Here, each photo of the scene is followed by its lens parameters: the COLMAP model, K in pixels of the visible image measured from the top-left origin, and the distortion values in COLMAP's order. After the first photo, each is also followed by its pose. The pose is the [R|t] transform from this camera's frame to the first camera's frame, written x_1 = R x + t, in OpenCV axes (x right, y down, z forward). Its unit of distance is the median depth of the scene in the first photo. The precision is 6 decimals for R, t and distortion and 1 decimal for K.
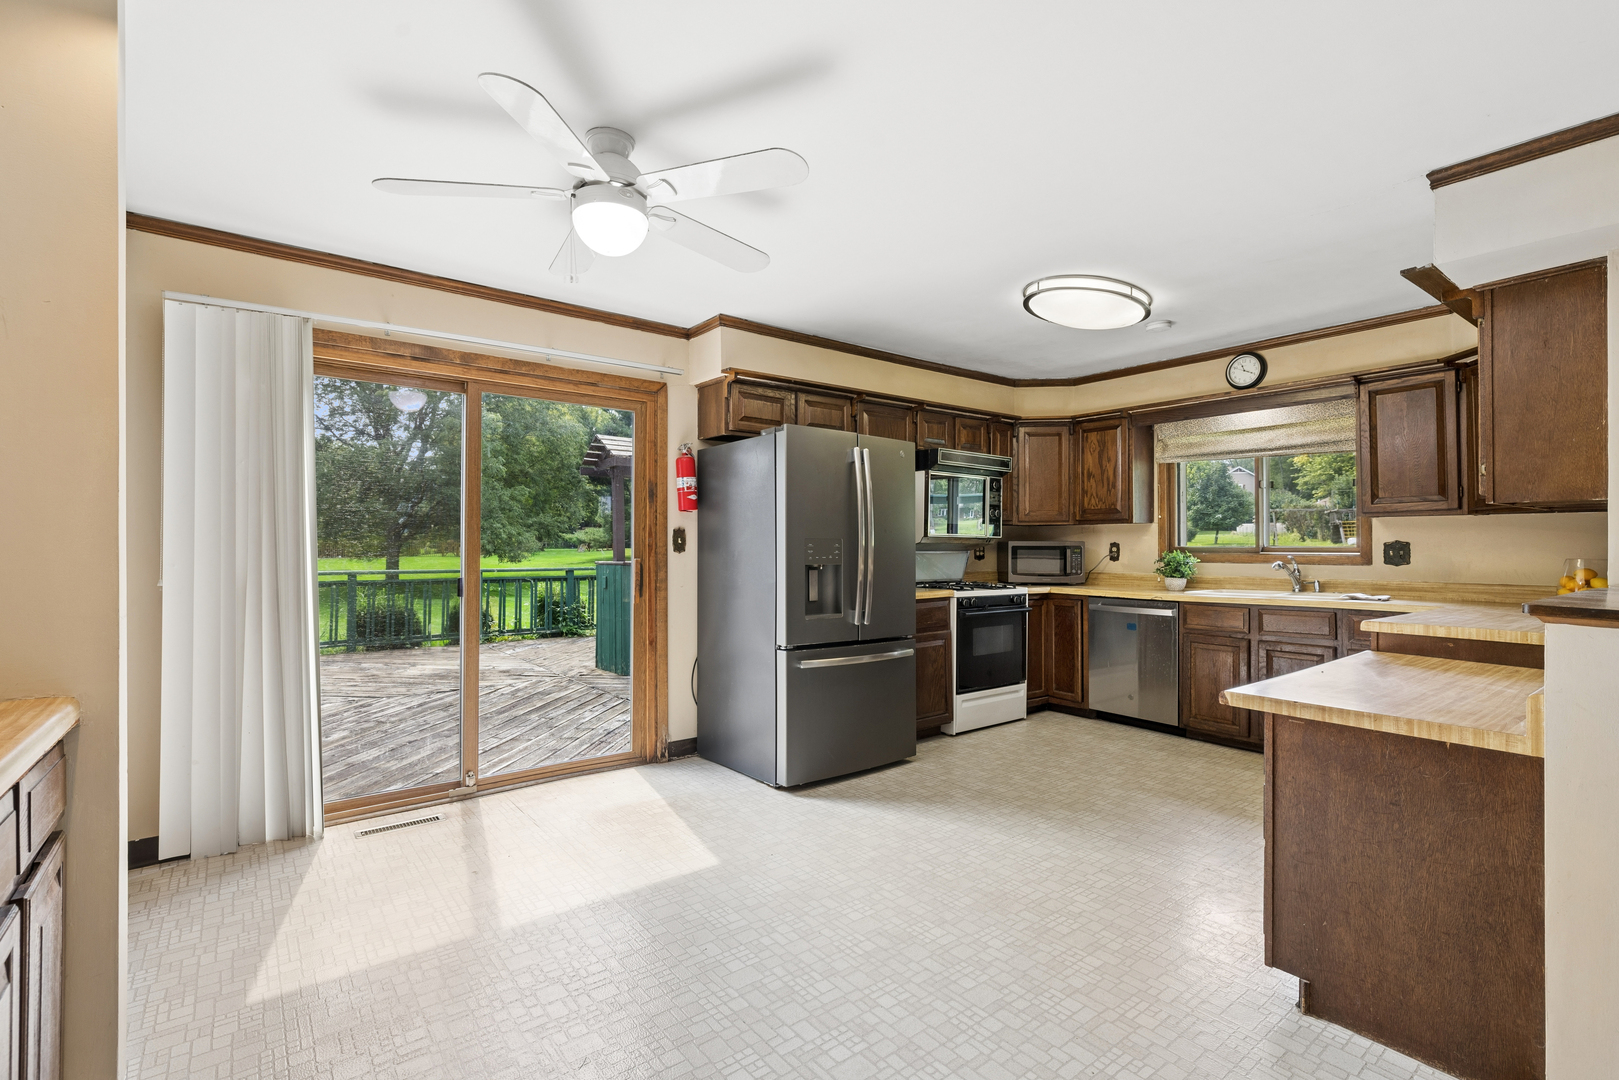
lens RADIAL K [[746.8, 0, 808.0], [0, 746.8, 542.3], [0, 0, 1]] dist [-0.001433, 0.000151]
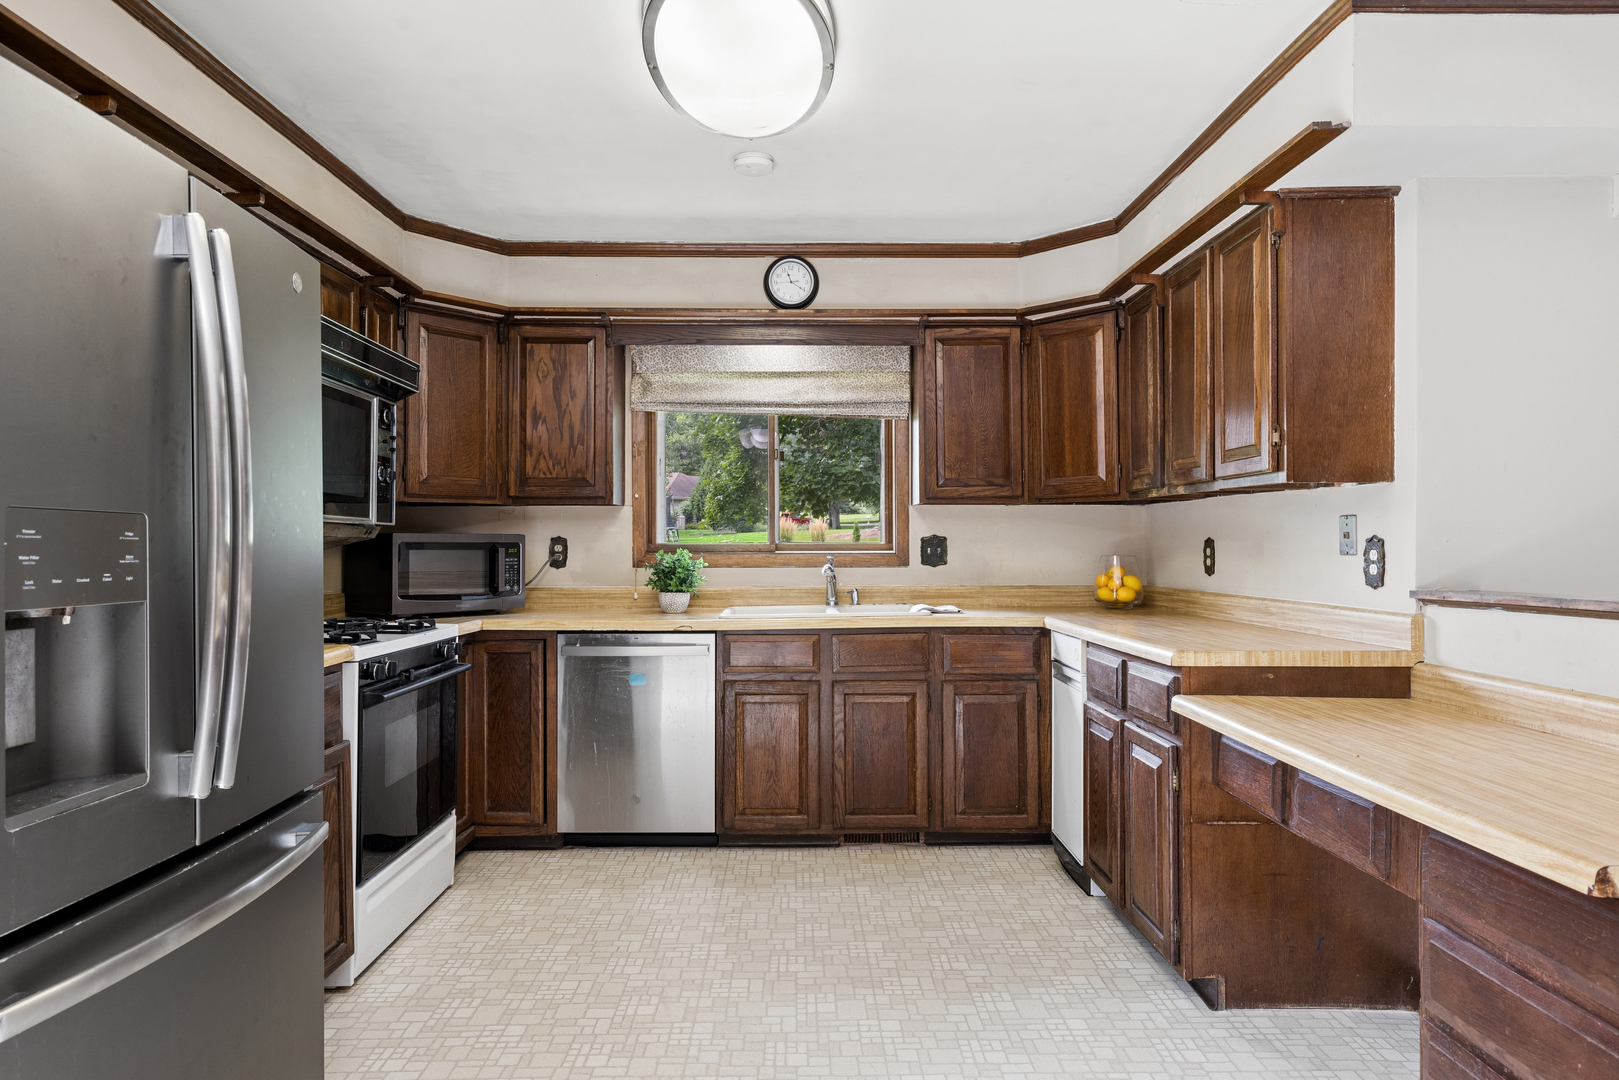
lens RADIAL K [[925.5, 0, 807.6], [0, 925.5, 538.7], [0, 0, 1]] dist [0.014408, -0.000047]
pose [[0.601138, 0.003340, 0.799138, -0.073537], [-0.001511, 0.999994, -0.003042, 0.004551], [-0.799144, 0.000621, 0.601140, 0.475265]]
